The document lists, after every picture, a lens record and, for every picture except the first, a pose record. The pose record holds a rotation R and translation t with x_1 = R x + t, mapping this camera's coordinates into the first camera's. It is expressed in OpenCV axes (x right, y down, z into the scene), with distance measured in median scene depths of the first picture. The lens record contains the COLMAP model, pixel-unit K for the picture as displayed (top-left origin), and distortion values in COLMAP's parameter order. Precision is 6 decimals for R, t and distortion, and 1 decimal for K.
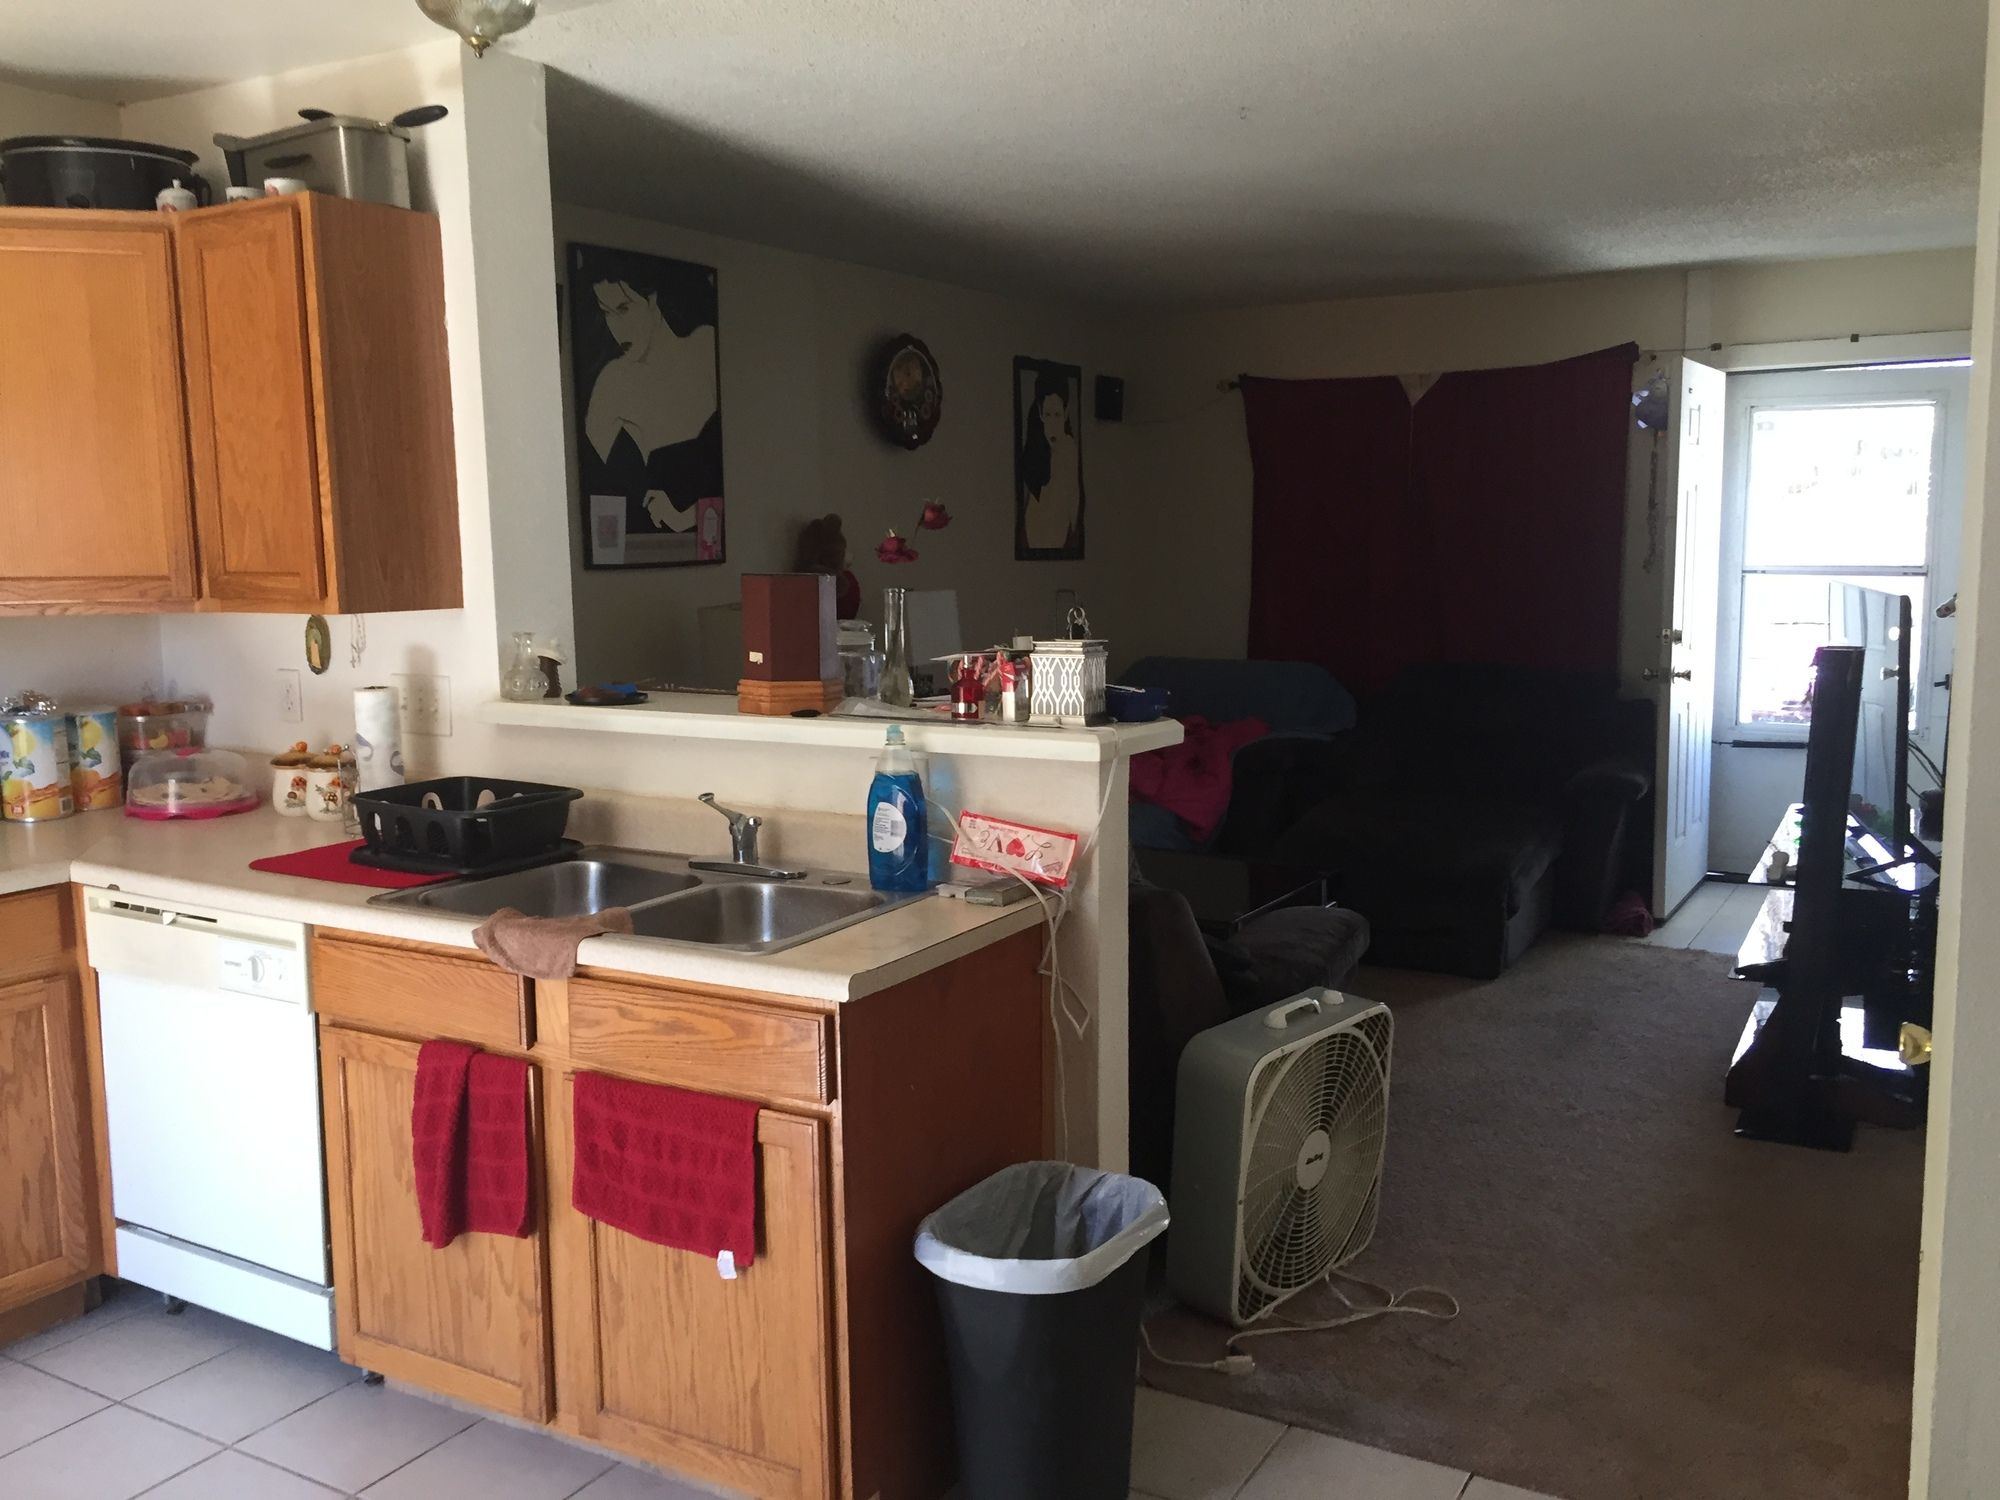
lens RADIAL K [[1712.1, 0, 1003.1], [0, 1712.1, 746.3], [0, 0, 1]] dist [0.085762, -0.106802]
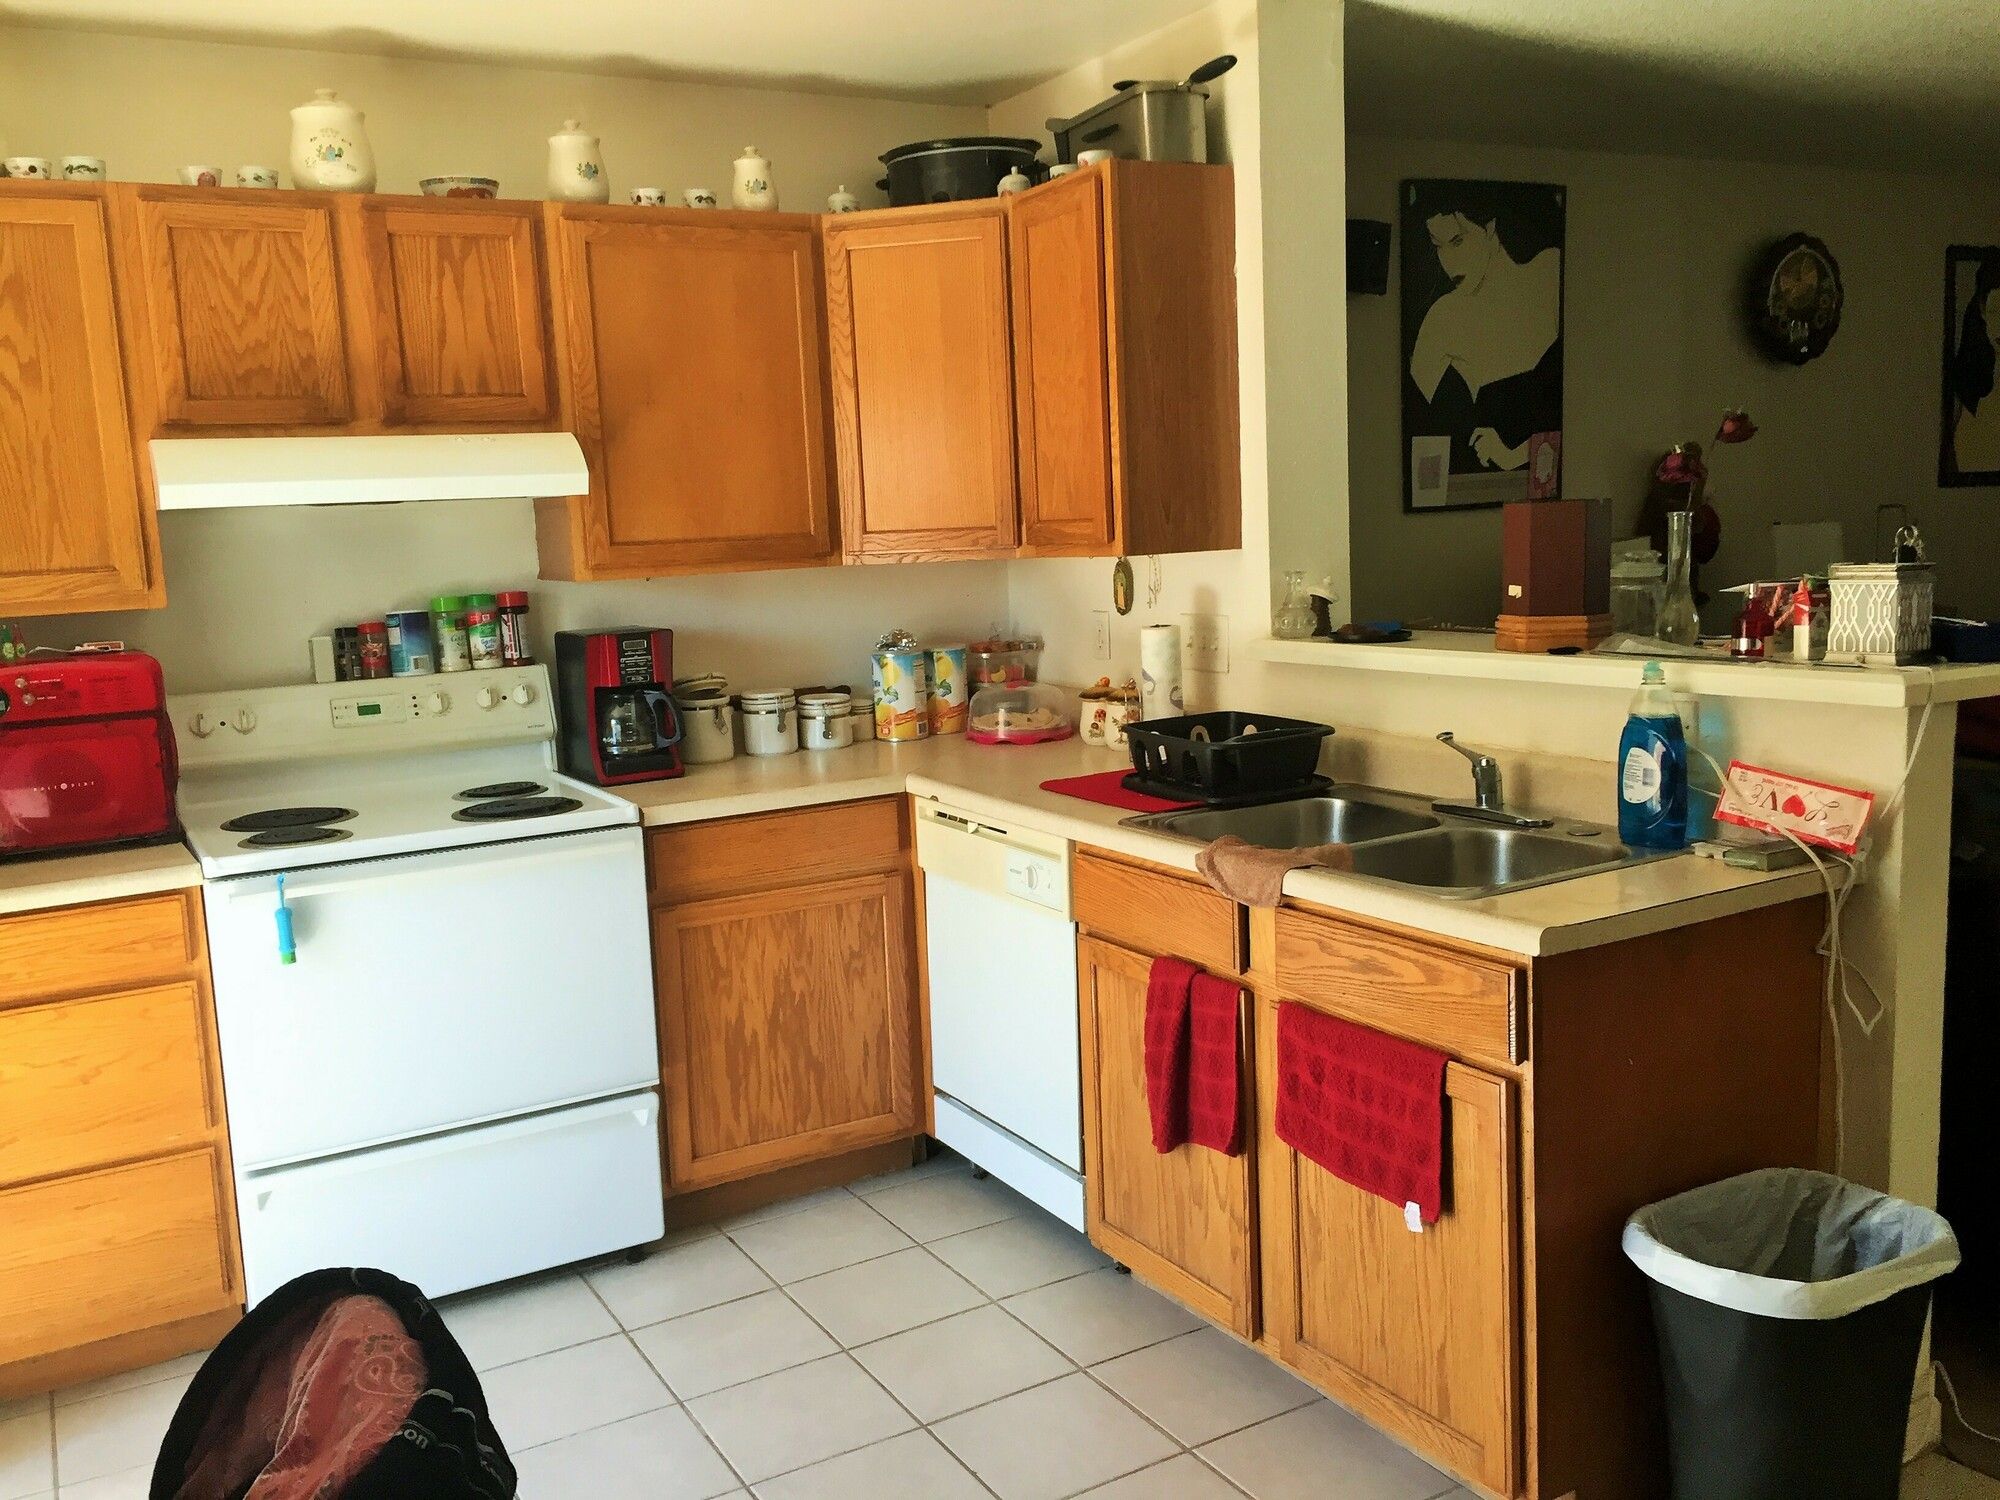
lens RADIAL K [[1712.1, 0, 1003.1], [0, 1712.1, 746.3], [0, 0, 1]] dist [0.085762, -0.106802]
pose [[0.866077, 0.035708, -0.498633, 0.088224], [-0.024079, 0.999268, 0.029737, 0.011953], [0.499330, -0.013747, 0.866303, 0.044151]]
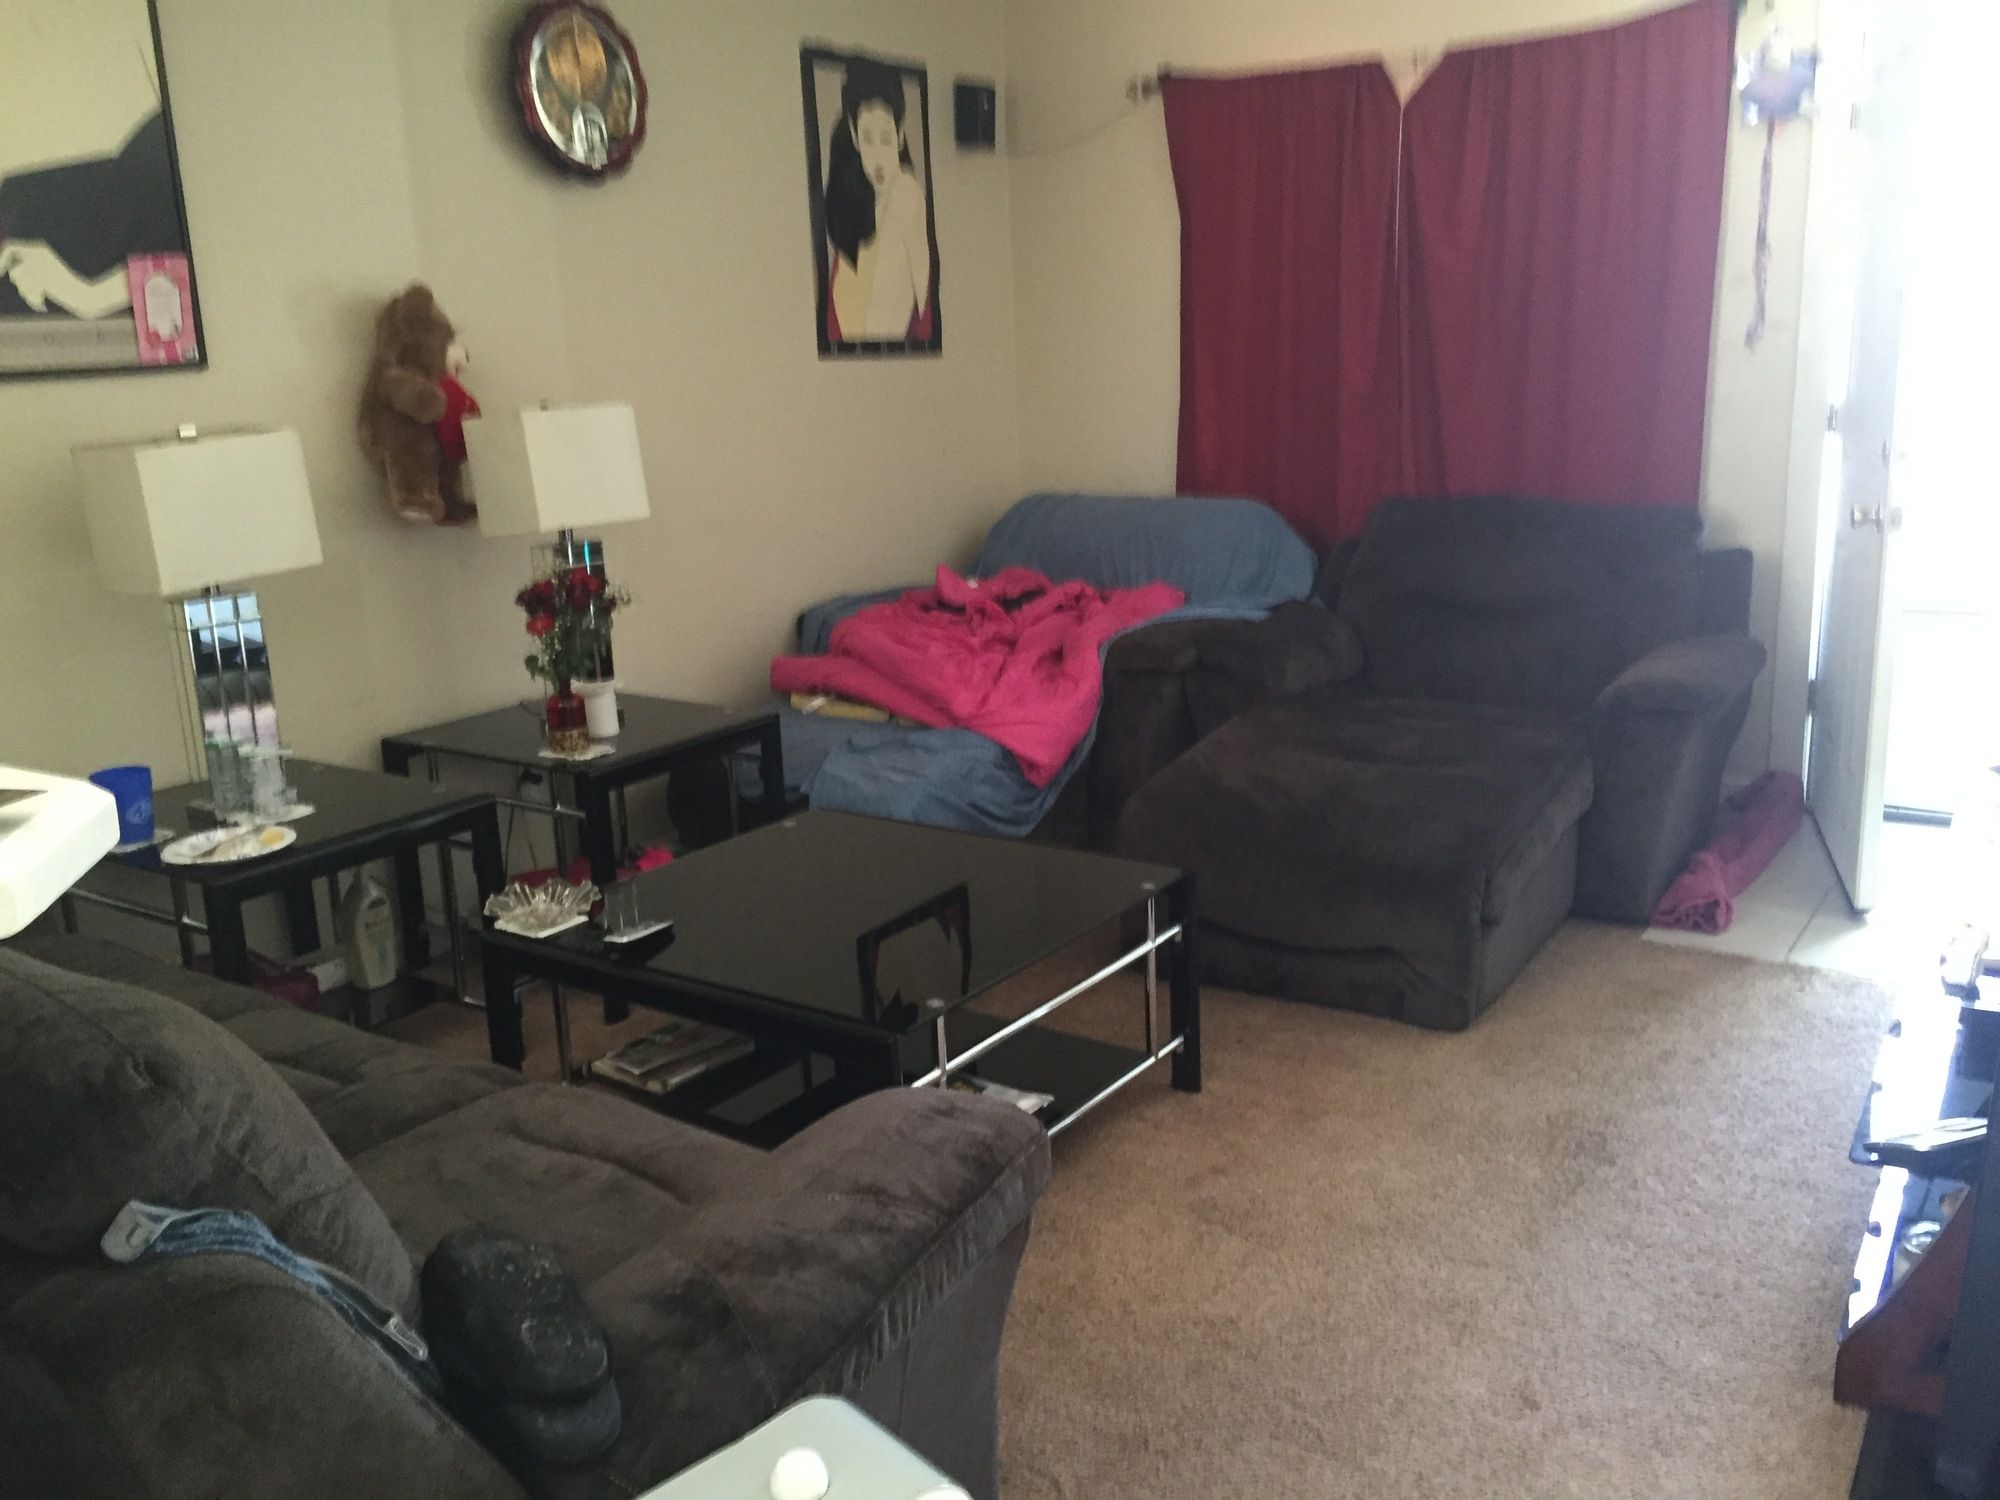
lens RADIAL K [[1691.8, 0, 1031.2], [0, 1691.8, 746.5], [0, 0, 1]] dist [0.059097, -0.003252]
pose [[0.998103, -0.011724, -0.060432, 0.291782], [0.018580, 0.993287, 0.114173, -0.065267], [0.058687, -0.115079, 0.991621, 0.688784]]
